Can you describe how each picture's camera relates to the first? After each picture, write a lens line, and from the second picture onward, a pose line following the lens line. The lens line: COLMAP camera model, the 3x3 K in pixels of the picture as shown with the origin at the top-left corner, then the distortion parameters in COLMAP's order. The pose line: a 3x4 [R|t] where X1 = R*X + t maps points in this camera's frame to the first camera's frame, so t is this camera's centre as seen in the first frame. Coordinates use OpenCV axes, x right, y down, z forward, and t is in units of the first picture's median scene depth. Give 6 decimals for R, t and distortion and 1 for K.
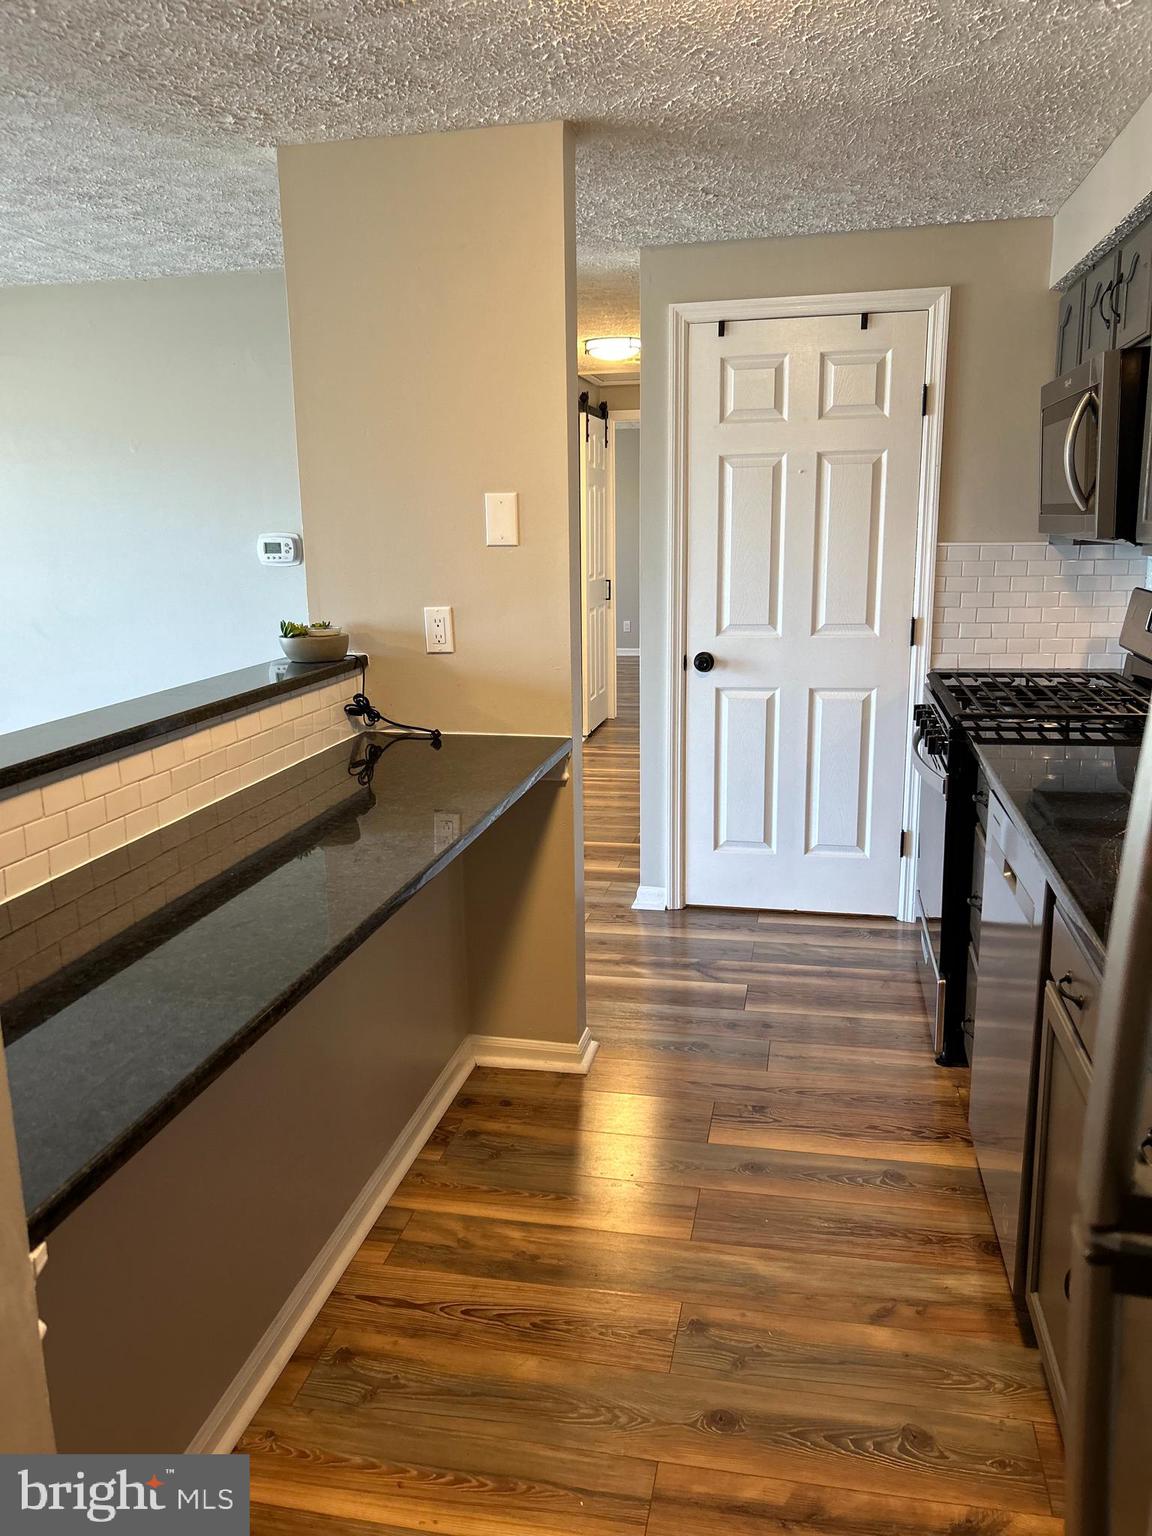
lens RADIAL K [[1140.7, 0, 576.0], [0, 1140.7, 768.0], [0, 0, 1]] dist [-0.001946, -0.008831]
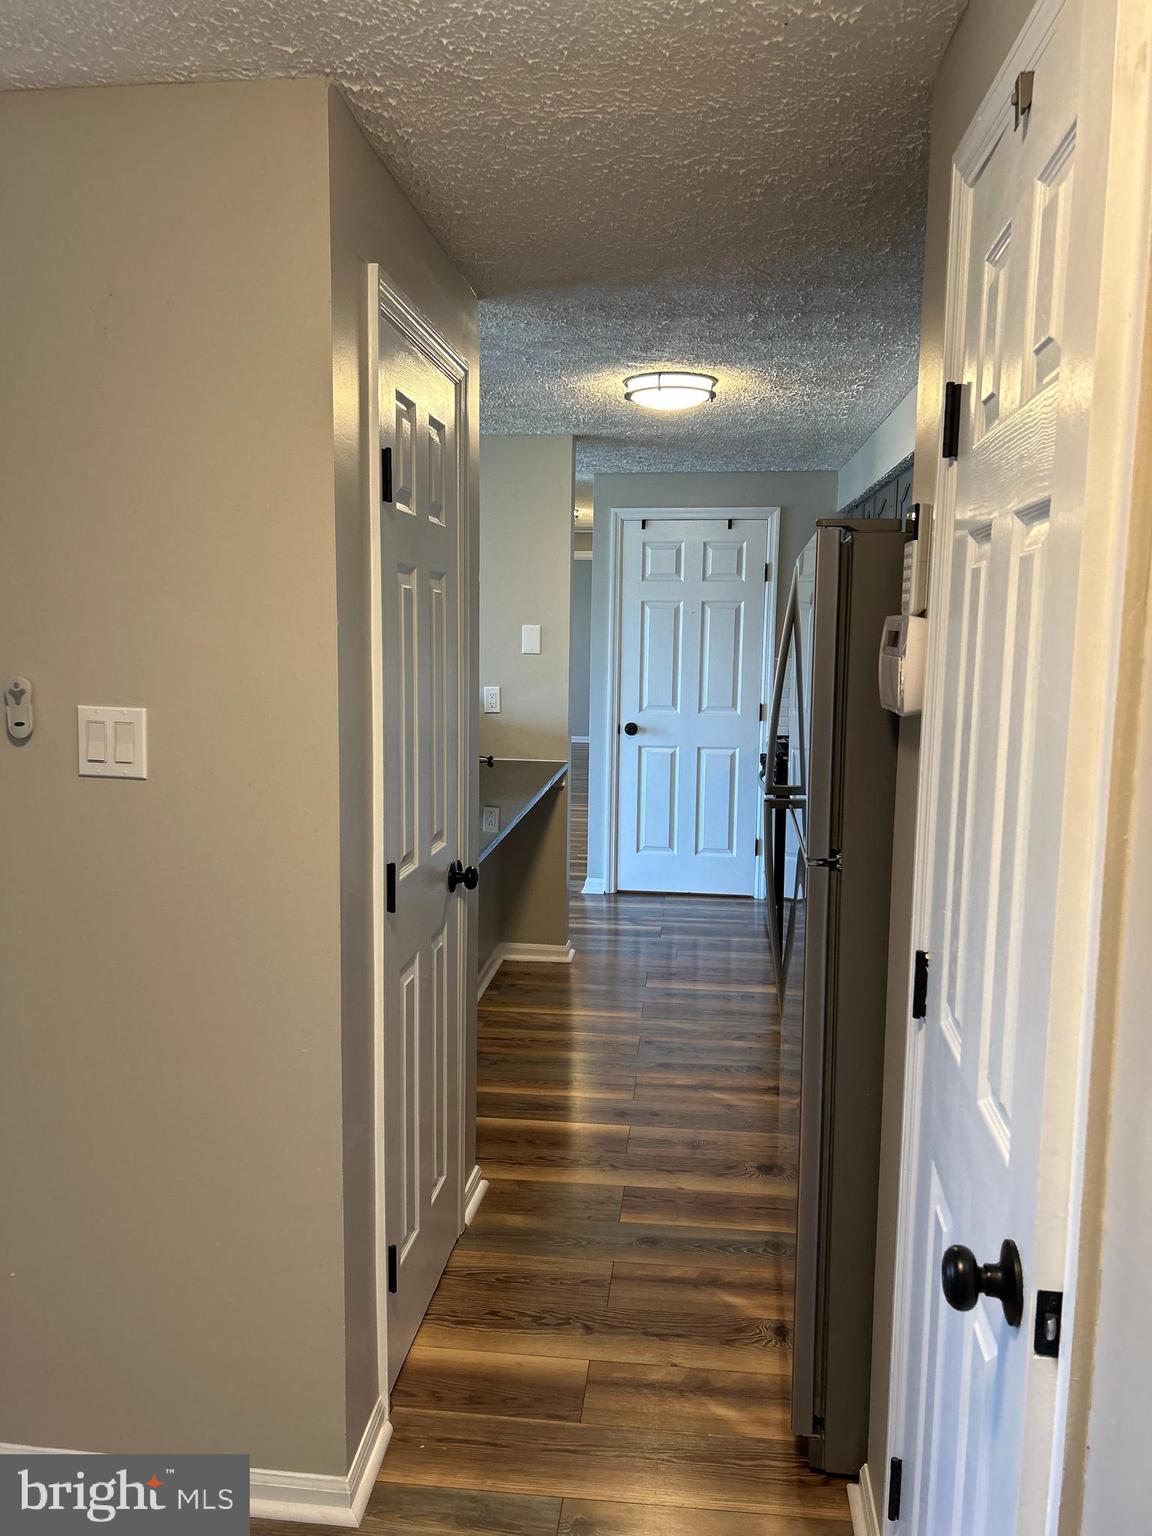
lens RADIAL K [[1140.7, 0, 576.0], [0, 1140.7, 768.0], [0, 0, 1]] dist [-0.001946, -0.008831]
pose [[0.994550, 0.013806, 0.103339, -0.132254], [-0.004327, 0.995805, -0.091402, 0.109987], [-0.104167, 0.090457, 0.990438, -0.572680]]
